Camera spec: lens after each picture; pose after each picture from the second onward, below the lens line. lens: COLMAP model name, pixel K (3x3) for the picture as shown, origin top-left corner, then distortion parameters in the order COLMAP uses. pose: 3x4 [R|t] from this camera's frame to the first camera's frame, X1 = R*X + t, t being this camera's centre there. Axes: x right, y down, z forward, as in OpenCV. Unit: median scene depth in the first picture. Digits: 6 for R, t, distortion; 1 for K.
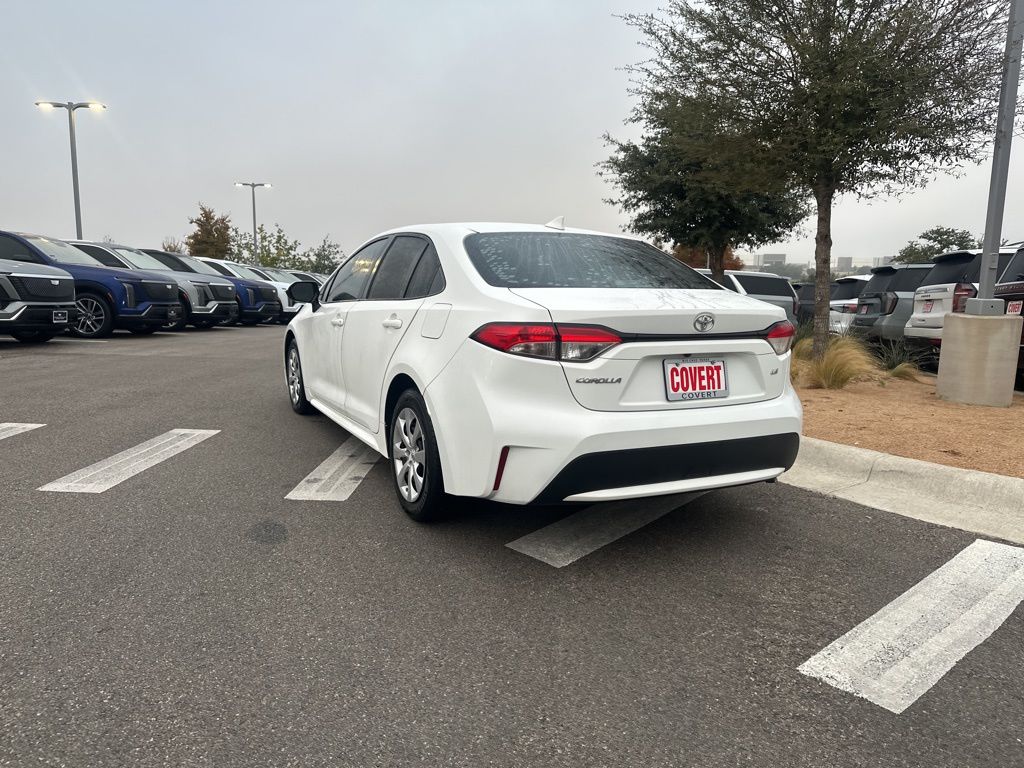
lens RADIAL K [[721.9, 0, 512.0], [0, 721.9, 384.0], [0, 0, 1]] dist [0.065663, -0.094004]
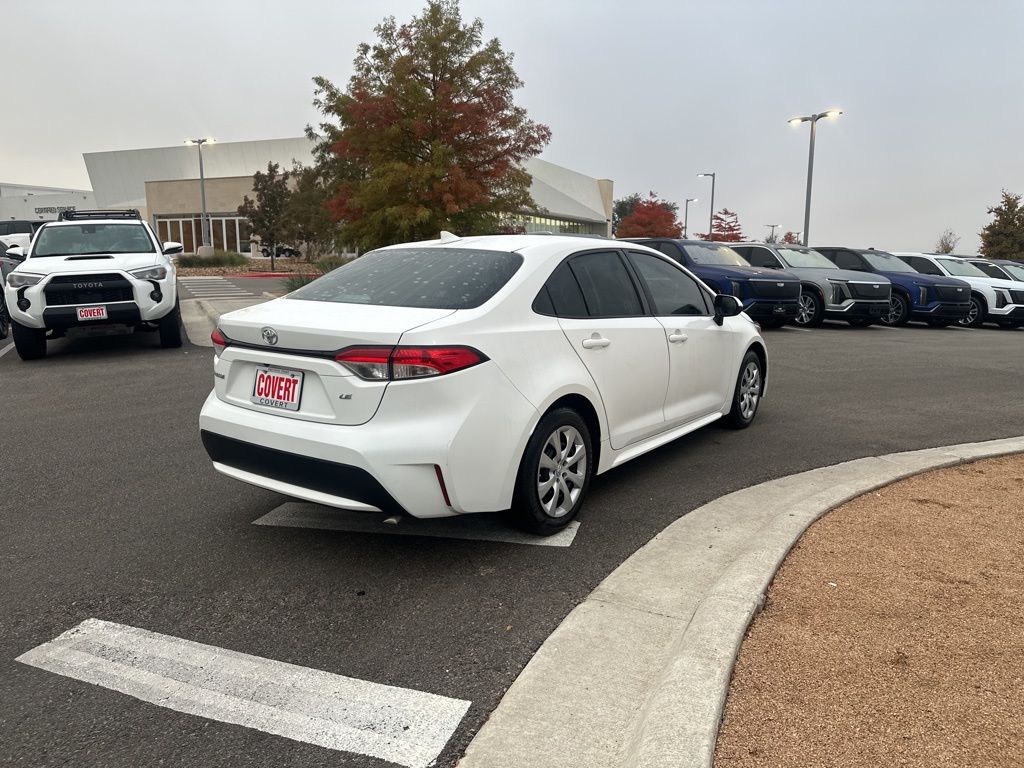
lens RADIAL K [[713.2, 0, 513.5], [0, 713.2, 379.7], [0, 0, 1]] dist [0.078931, -0.117979]
pose [[0.470143, 0.128747, -0.873149, 1.327057], [-0.124763, 0.989064, 0.078661, -0.144745], [0.873728, 0.071954, 0.481064, 0.776456]]
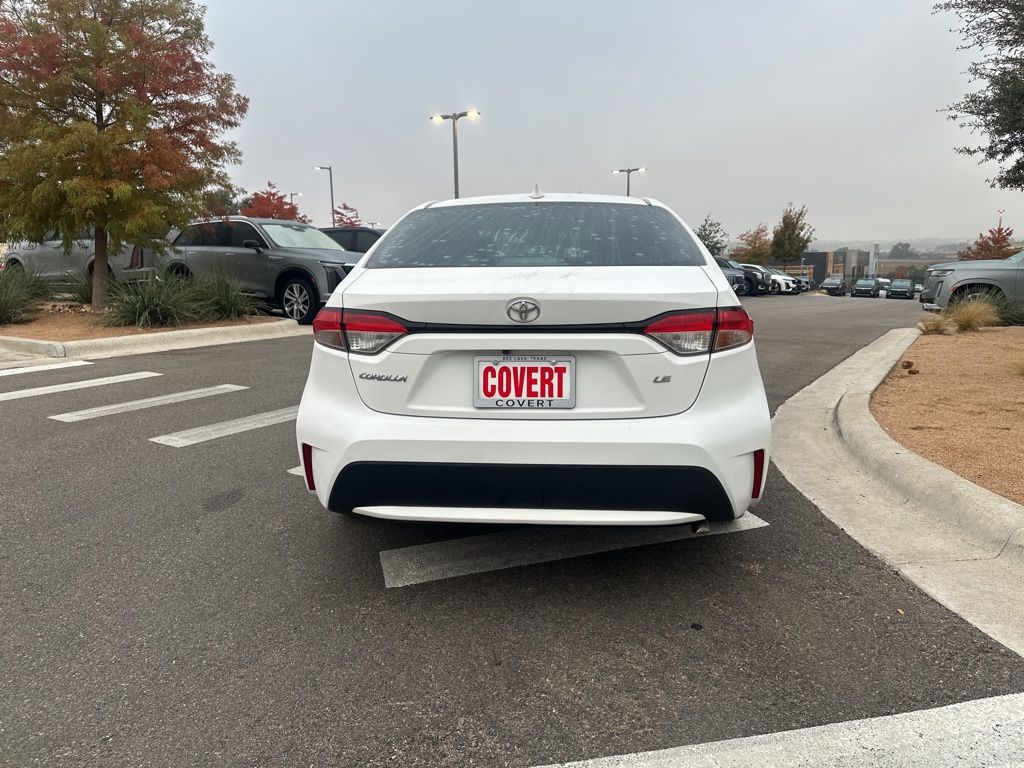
lens RADIAL K [[721.9, 0, 512.0], [0, 721.9, 384.0], [0, 0, 1]] dist [0.065663, -0.094004]
pose [[0.854394, 0.061914, -0.515923, 0.631728], [-0.048360, 0.998041, 0.039684, -0.034895], [0.517370, -0.008956, 0.855715, 0.321680]]
